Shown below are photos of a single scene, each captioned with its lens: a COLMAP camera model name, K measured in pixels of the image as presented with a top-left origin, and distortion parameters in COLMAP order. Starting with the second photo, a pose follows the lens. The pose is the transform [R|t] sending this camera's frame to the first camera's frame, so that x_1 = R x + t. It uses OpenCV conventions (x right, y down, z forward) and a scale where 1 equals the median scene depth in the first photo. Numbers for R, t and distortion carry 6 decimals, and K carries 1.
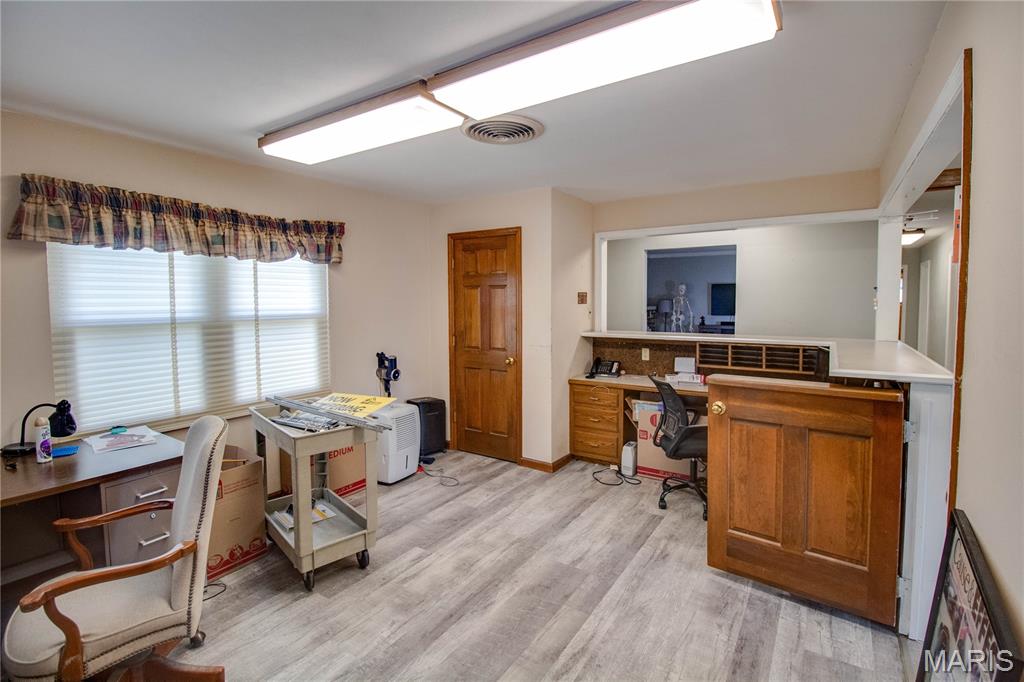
lens RADIAL K [[483.1, 0, 514.9], [0, 483.1, 324.9], [0, 0, 1]] dist [0.001676, -0.014425]
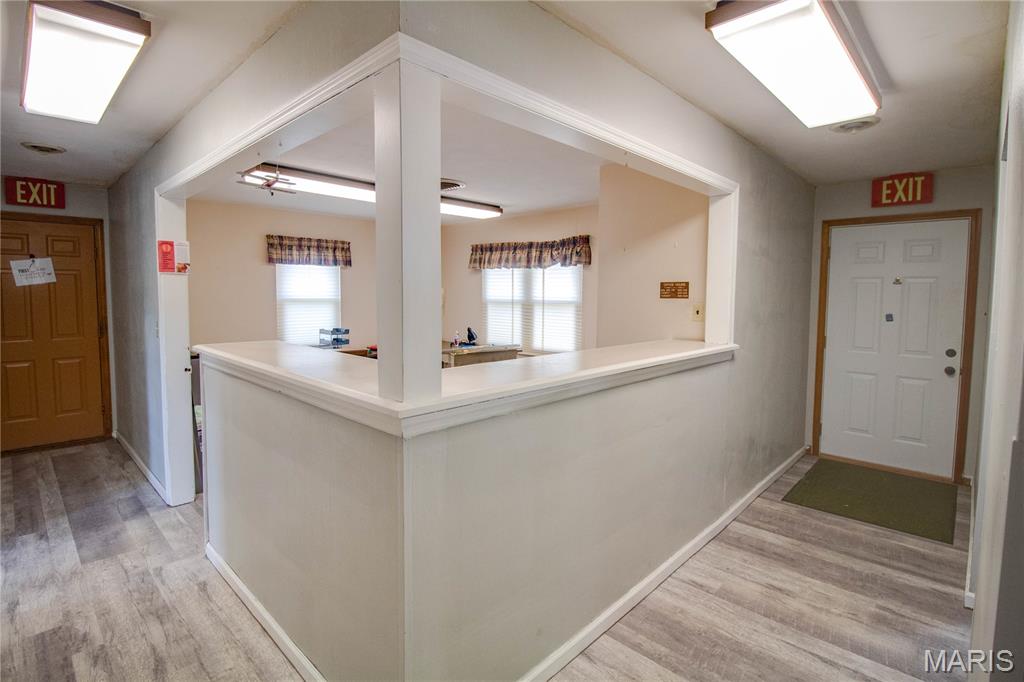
lens RADIAL K [[483.1, 0, 514.9], [0, 483.1, 324.9], [0, 0, 1]] dist [0.001676, -0.014425]
pose [[-0.168478, 0.067790, -0.983372, 1.201468], [-0.059134, 0.995140, 0.078732, -0.061822], [0.983930, 0.071415, -0.163651, 1.205612]]
